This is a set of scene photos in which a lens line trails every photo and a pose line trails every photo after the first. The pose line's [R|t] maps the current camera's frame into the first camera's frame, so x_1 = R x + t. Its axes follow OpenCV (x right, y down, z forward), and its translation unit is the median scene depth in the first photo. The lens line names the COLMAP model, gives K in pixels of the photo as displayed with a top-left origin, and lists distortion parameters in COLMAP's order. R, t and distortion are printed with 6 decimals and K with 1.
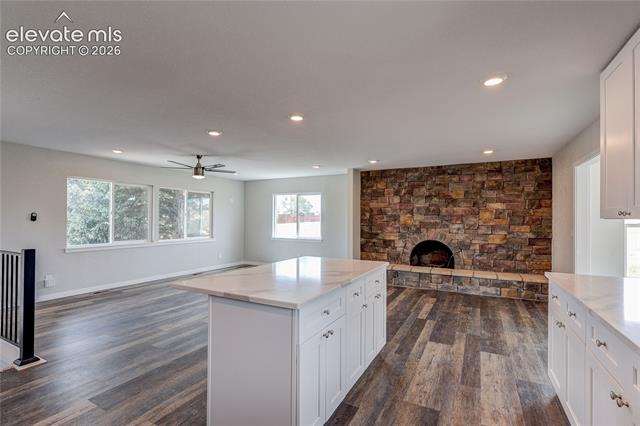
lens RADIAL K [[300.6, 0, 320.5], [0, 300.6, 218.1], [0, 0, 1]] dist [-0.003527, 0.000572]
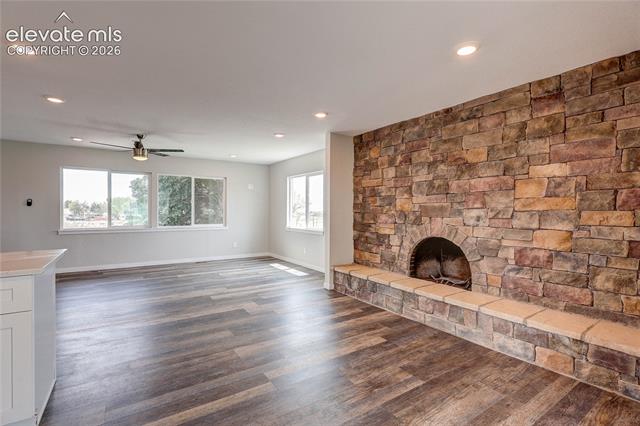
lens RADIAL K [[303.2, 0, 320.0], [0, 303.2, 213.0], [0, 0, 1]] dist [-0.003809, -0.000024]
pose [[0.881613, 0.002841, -0.471964, 0.488182], [0.001618, 0.999958, 0.009043, 0.022489], [0.471970, -0.008736, 0.881571, 0.400946]]
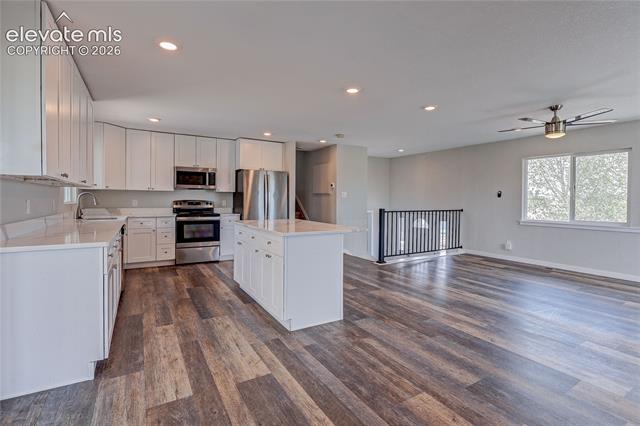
lens RADIAL K [[303.3, 0, 319.6], [0, 303.3, 203.5], [0, 0, 1]] dist [-0.001220, 0.000028]
pose [[-0.520292, 0.002732, -0.853984, 0.496508], [-0.007250, 0.999945, 0.007616, 0.026556], [0.853958, 0.010154, -0.520243, 0.825906]]
